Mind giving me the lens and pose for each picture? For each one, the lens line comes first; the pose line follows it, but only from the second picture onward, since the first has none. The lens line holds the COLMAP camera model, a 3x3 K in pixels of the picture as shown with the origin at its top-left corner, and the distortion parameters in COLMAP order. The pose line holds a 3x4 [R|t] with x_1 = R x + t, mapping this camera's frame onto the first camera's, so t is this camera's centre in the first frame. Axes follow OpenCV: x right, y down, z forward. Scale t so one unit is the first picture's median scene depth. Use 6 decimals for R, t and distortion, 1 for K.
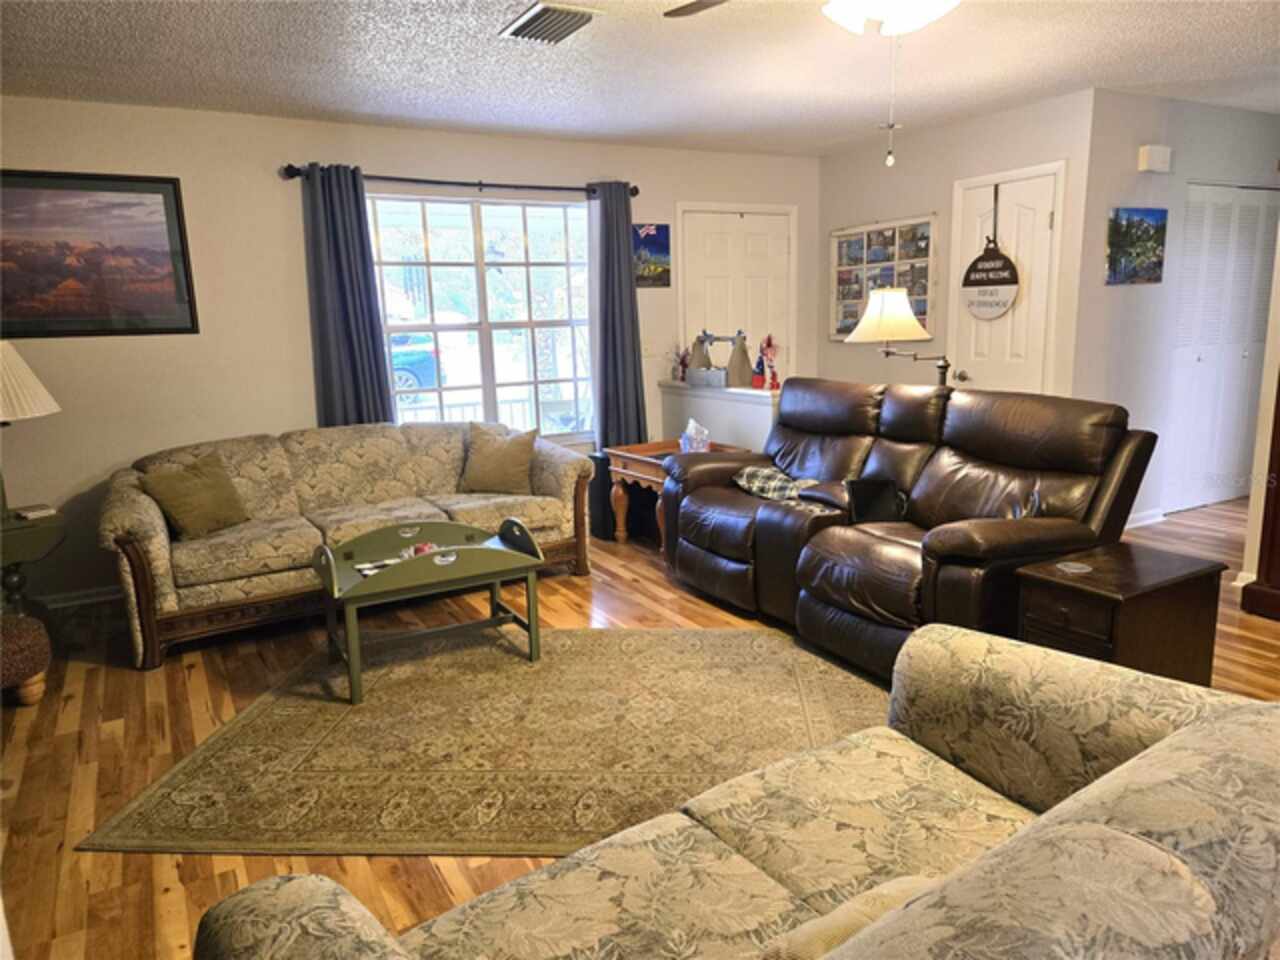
lens RADIAL K [[855.0, 0, 644.5], [0, 855.0, 479.4], [0, 0, 1]] dist [0.071002, -0.054922]
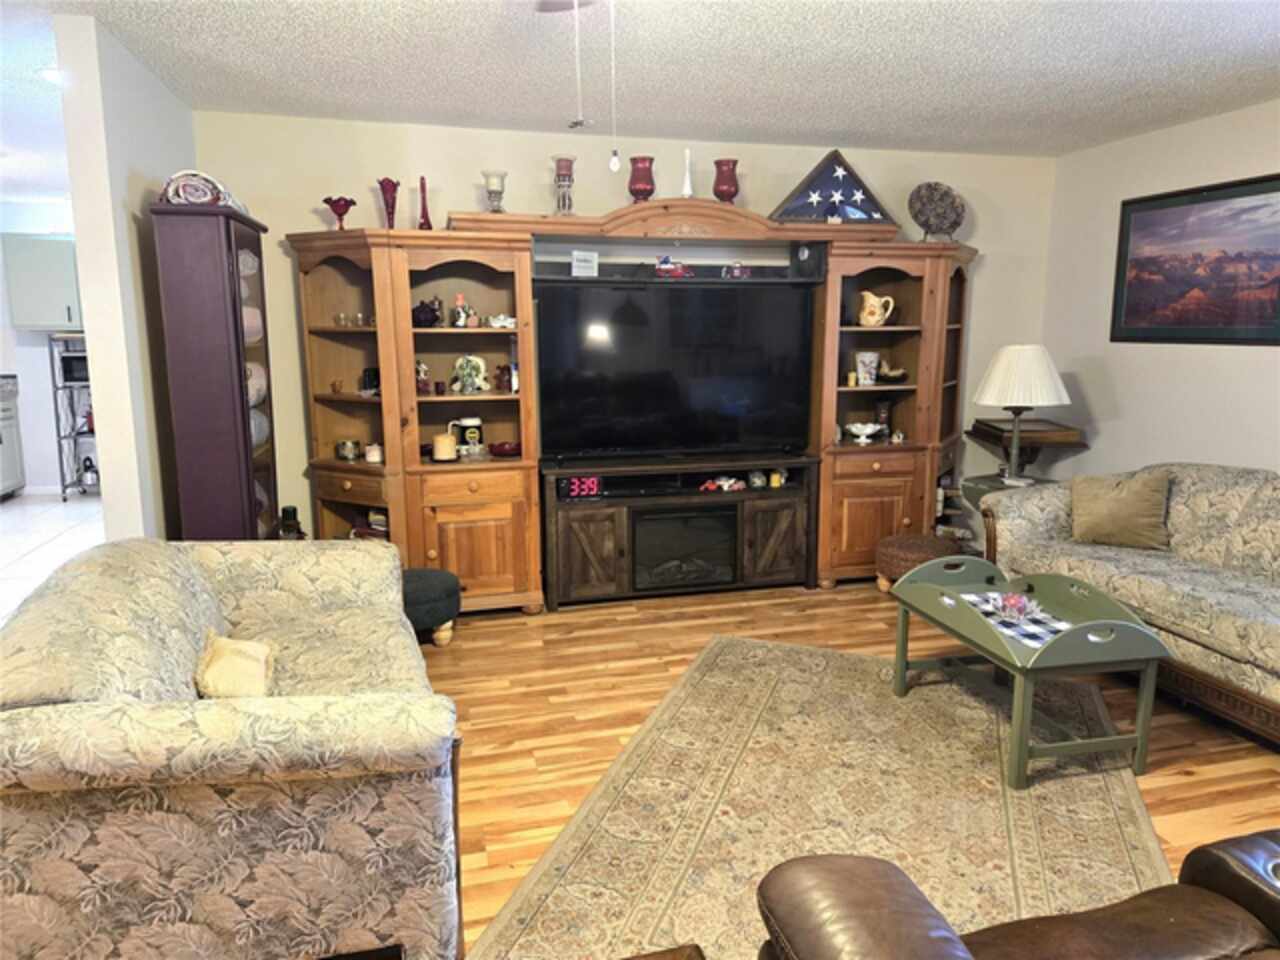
lens RADIAL K [[855.0, 0, 644.4], [0, 855.0, 468.2], [0, 0, 1]] dist [0.071002, -0.054922]
pose [[-0.262890, 0.186631, -0.946603, 0.524481], [-0.175638, 0.955462, 0.237155, -0.153972], [0.948704, 0.228606, -0.218402, 0.643782]]
